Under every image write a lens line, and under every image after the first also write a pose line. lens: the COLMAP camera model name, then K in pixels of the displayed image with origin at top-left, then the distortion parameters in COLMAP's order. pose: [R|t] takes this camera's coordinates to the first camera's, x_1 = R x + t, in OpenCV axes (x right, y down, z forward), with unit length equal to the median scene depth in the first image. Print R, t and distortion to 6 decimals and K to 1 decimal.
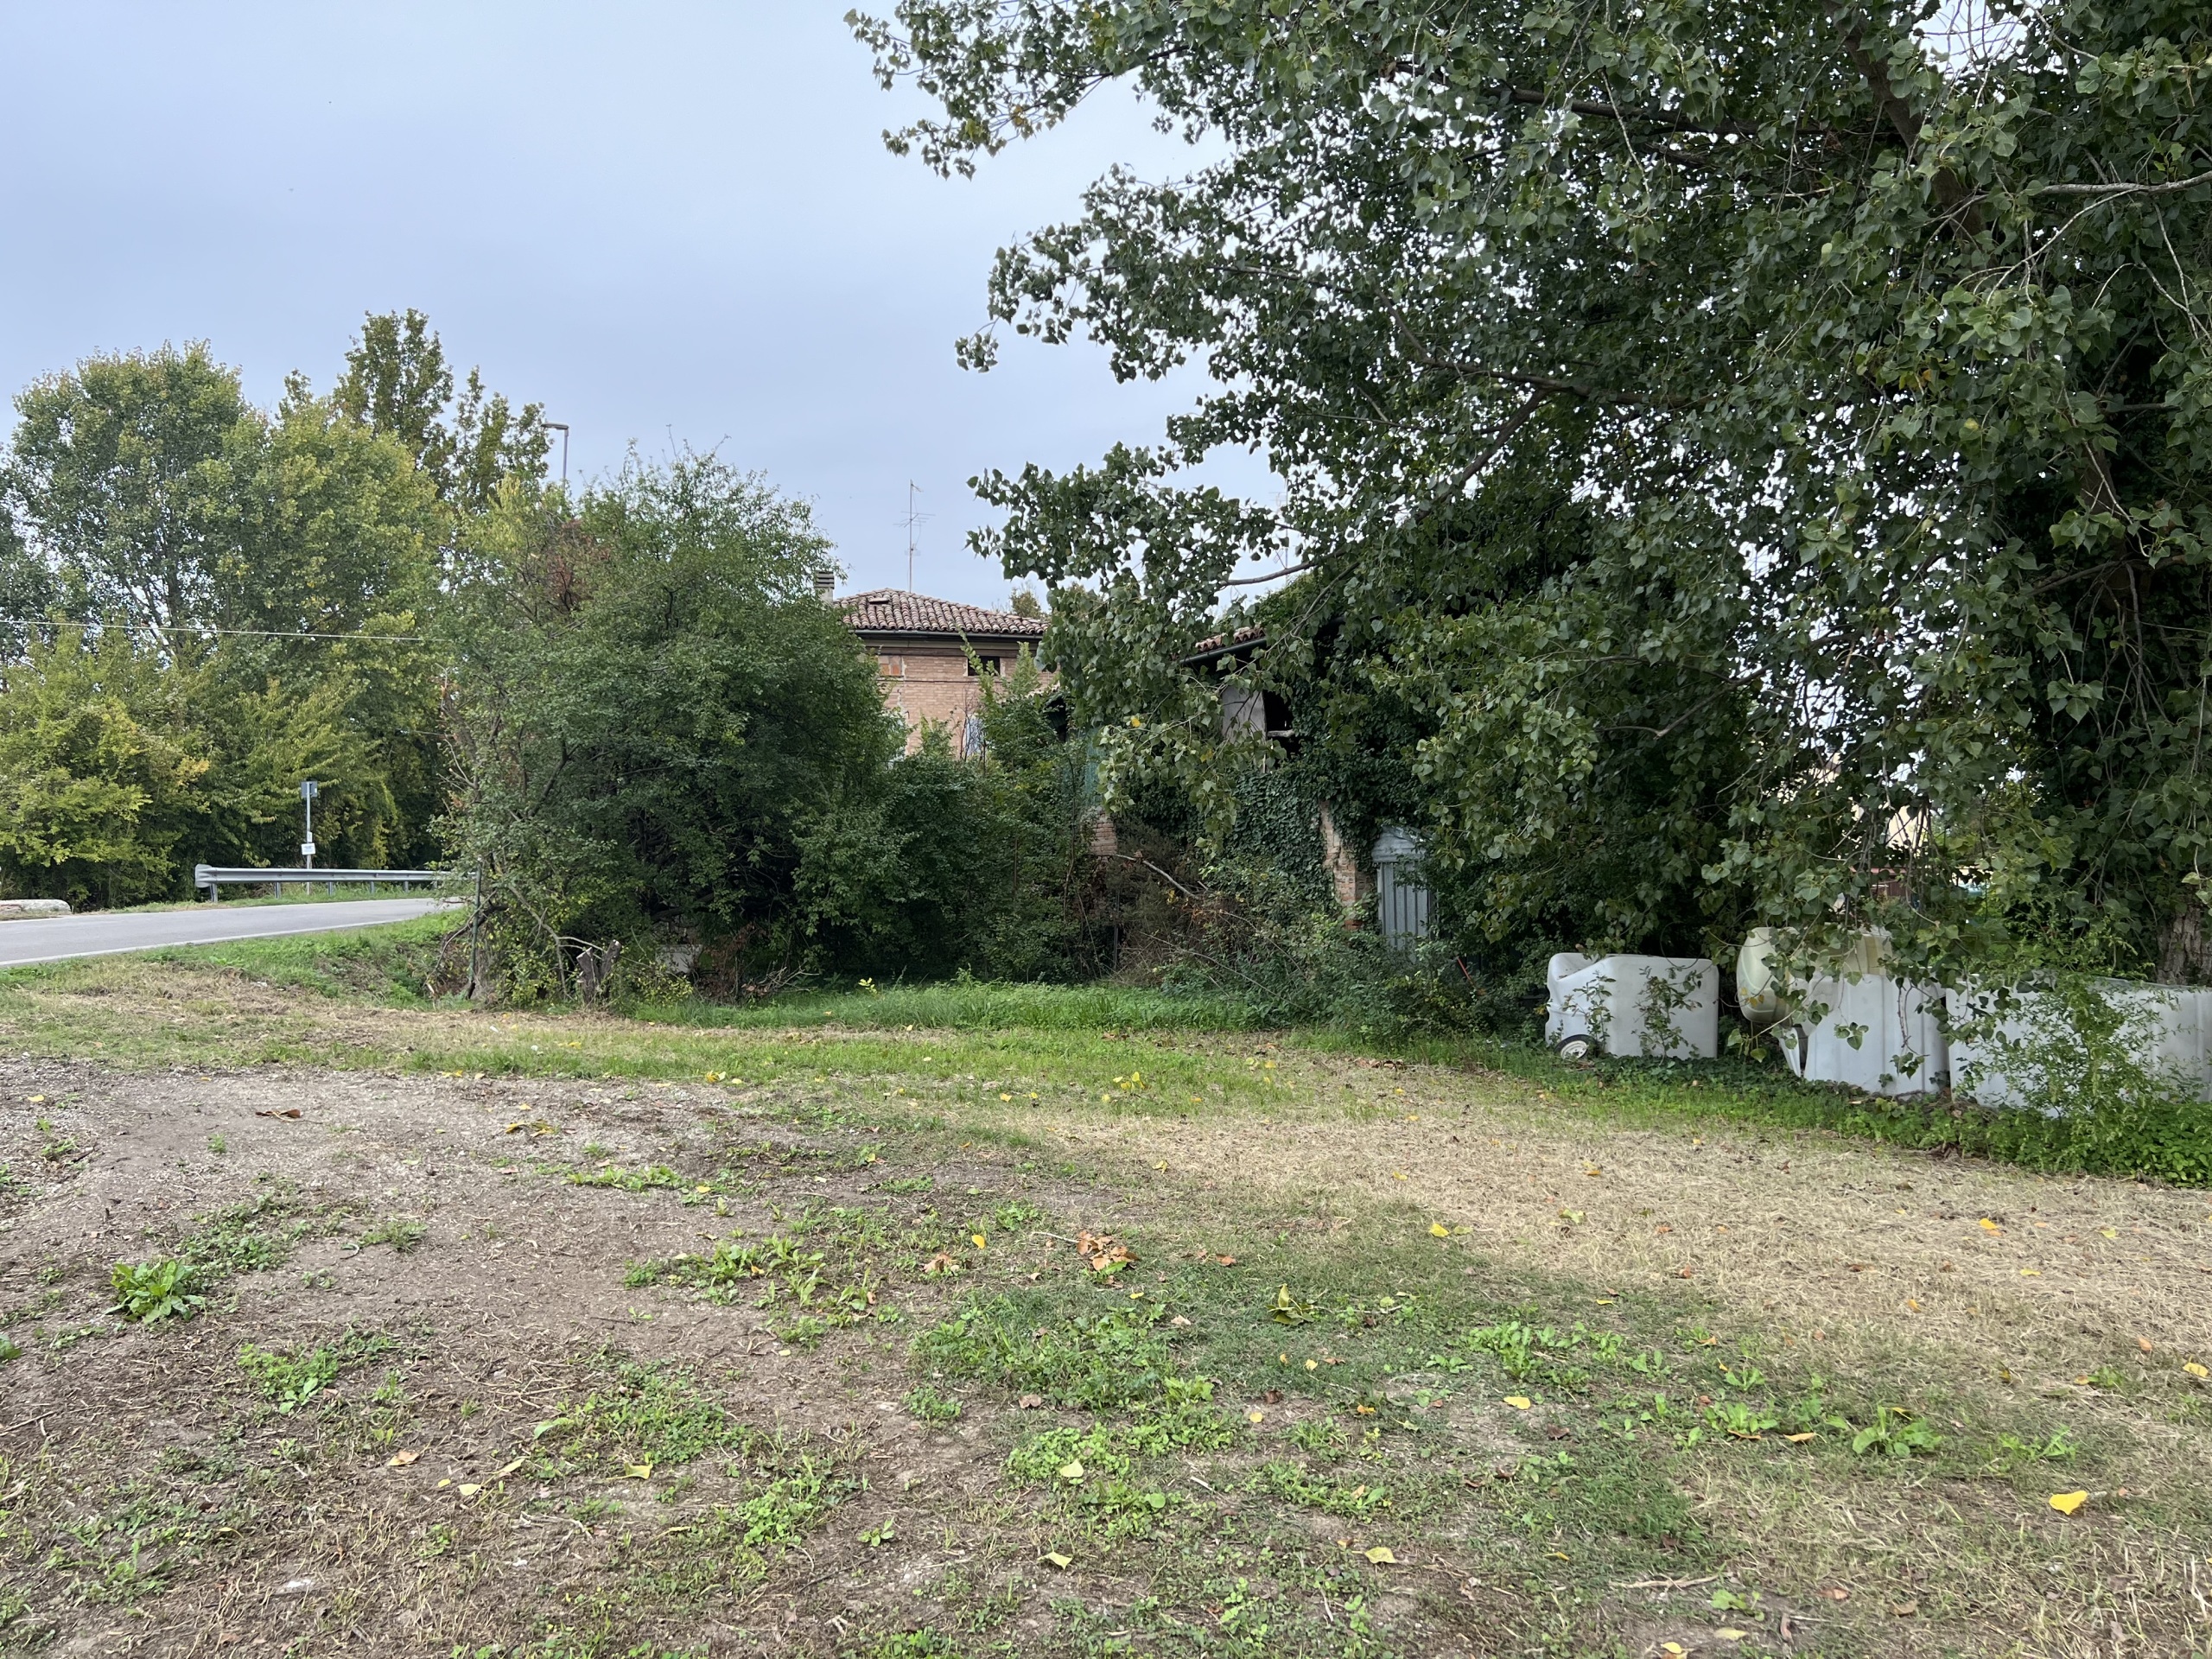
lens RADIAL K [[1658.8, 0, 1106.0], [0, 1658.8, 829.5], [0, 0, 1]] dist [0.071939, -0.088553]
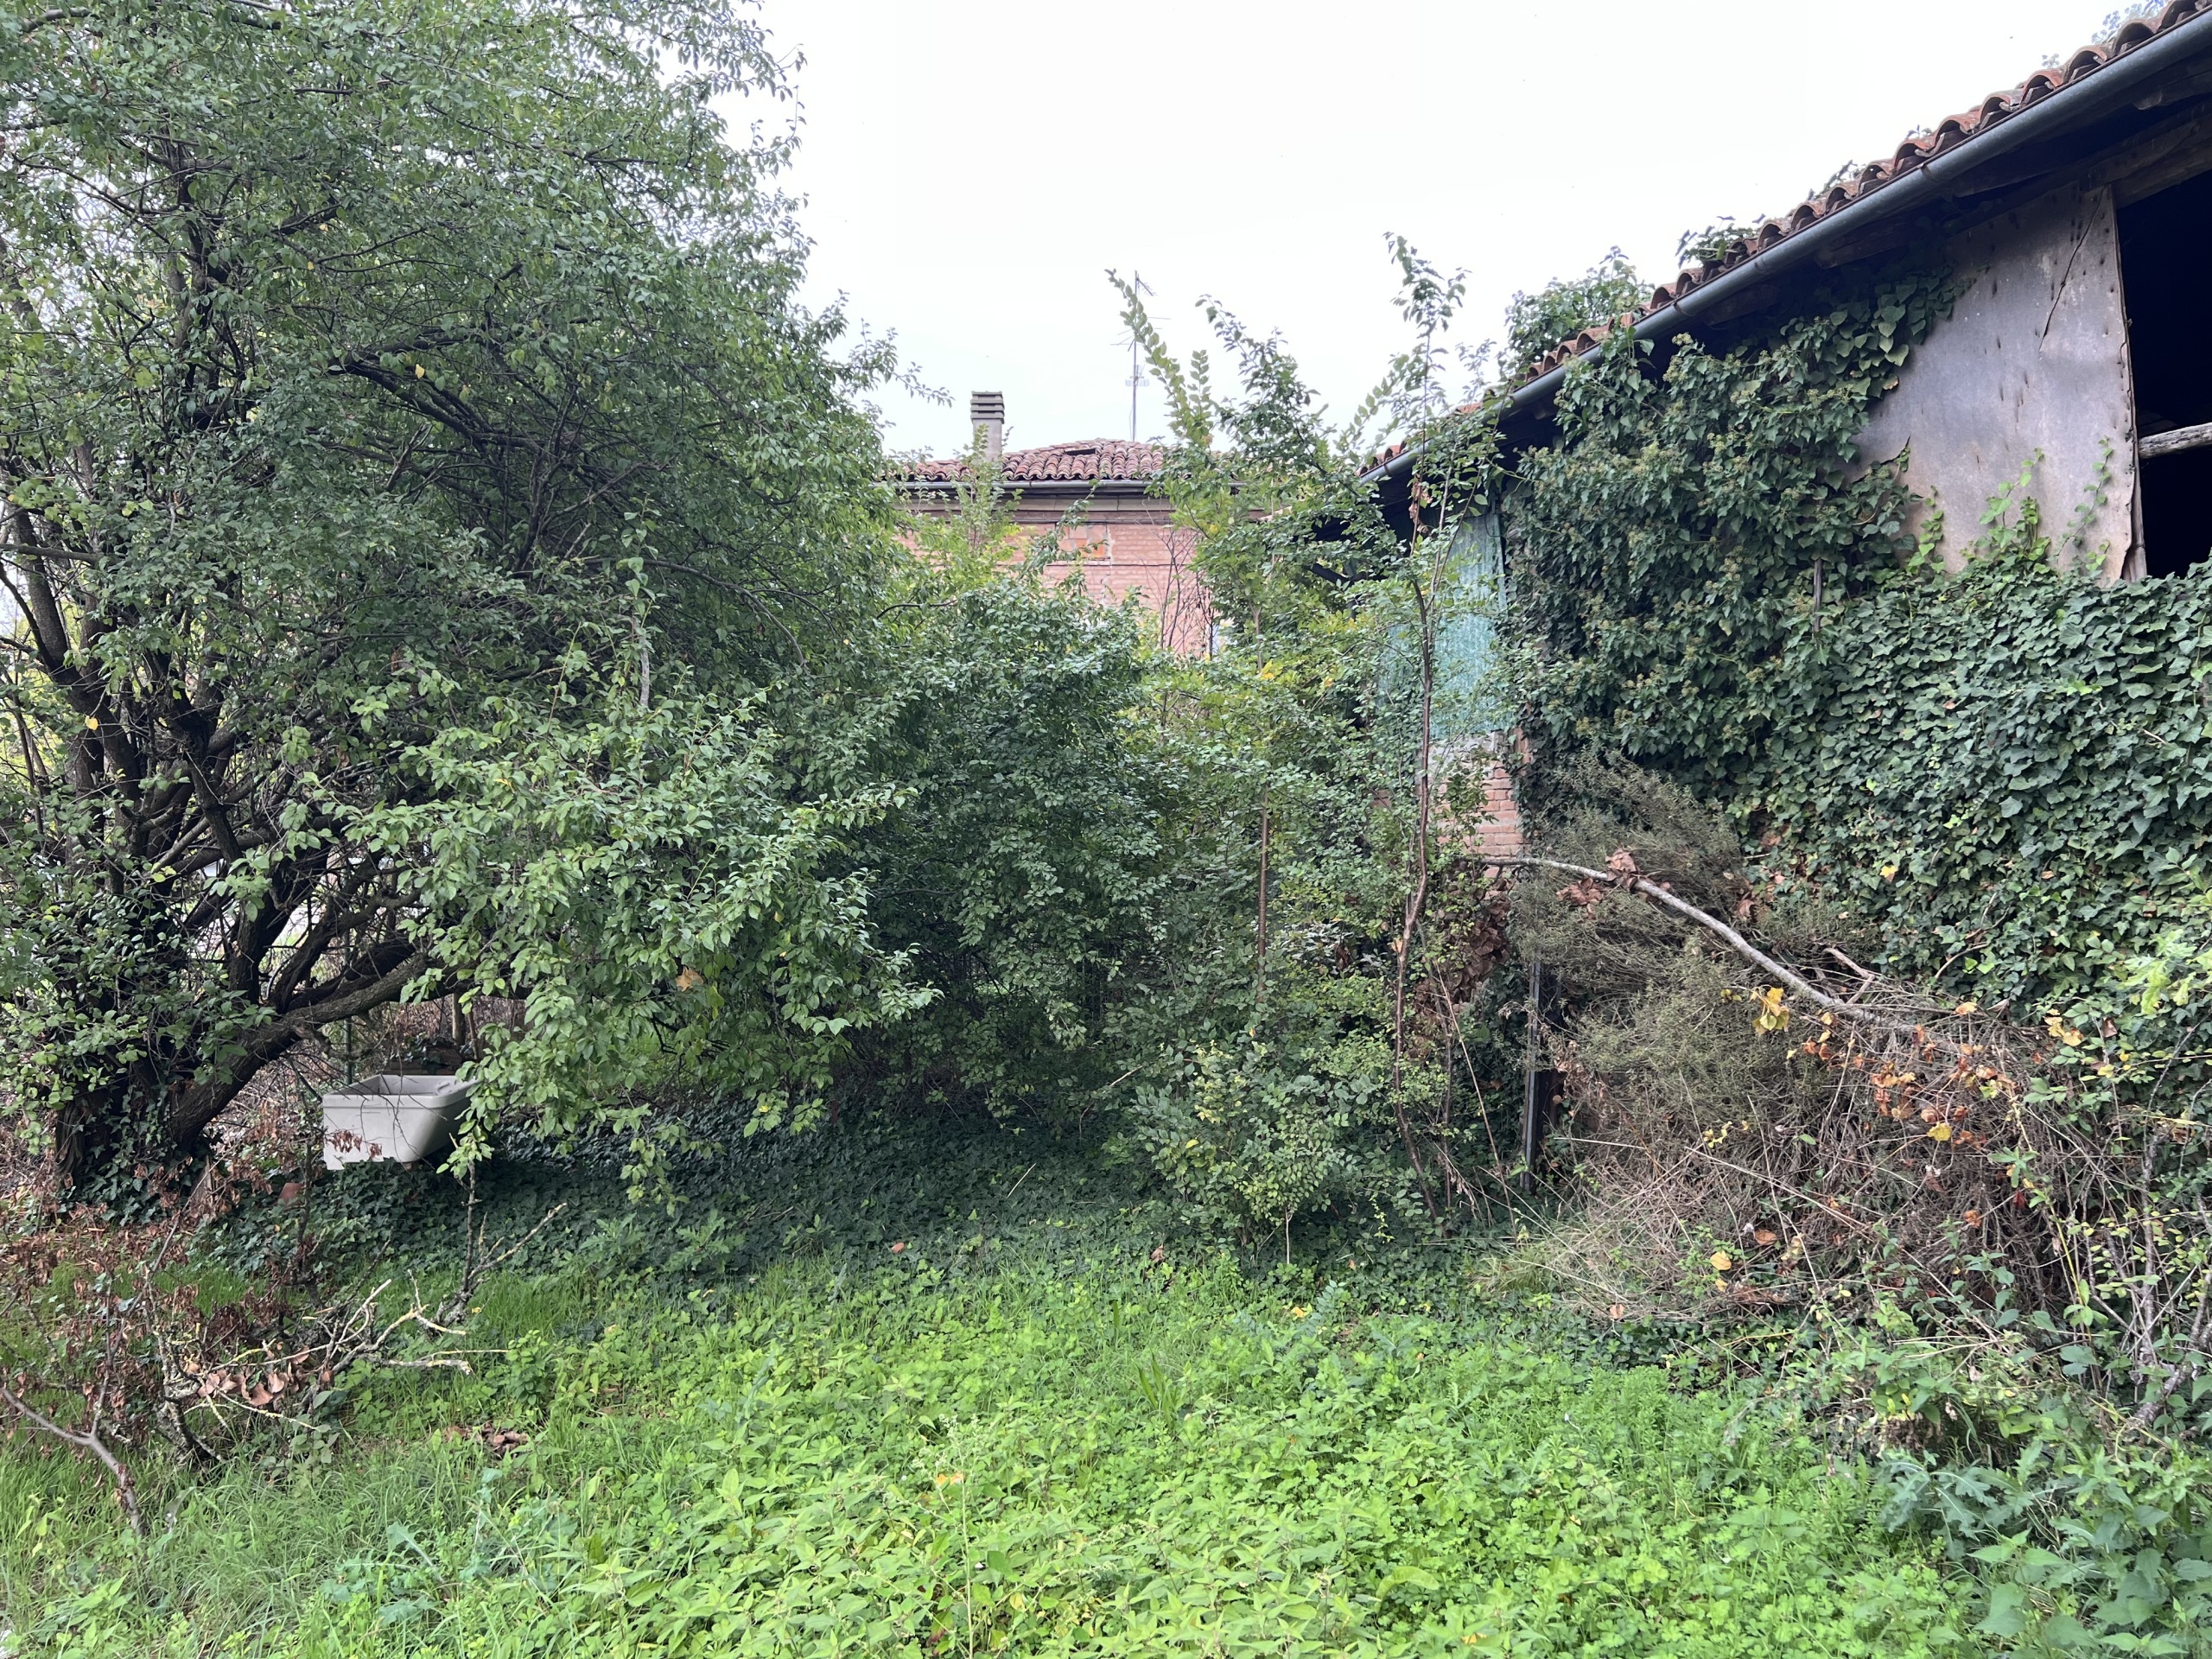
lens RADIAL K [[1658.8, 0, 1106.0], [0, 1658.8, 829.5], [0, 0, 1]] dist [0.071939, -0.088553]
pose [[0.985276, 0.003184, -0.170943, -0.025199], [-0.000584, 0.999883, 0.015259, 0.003435], [0.170972, -0.014935, 0.985163, 0.654277]]
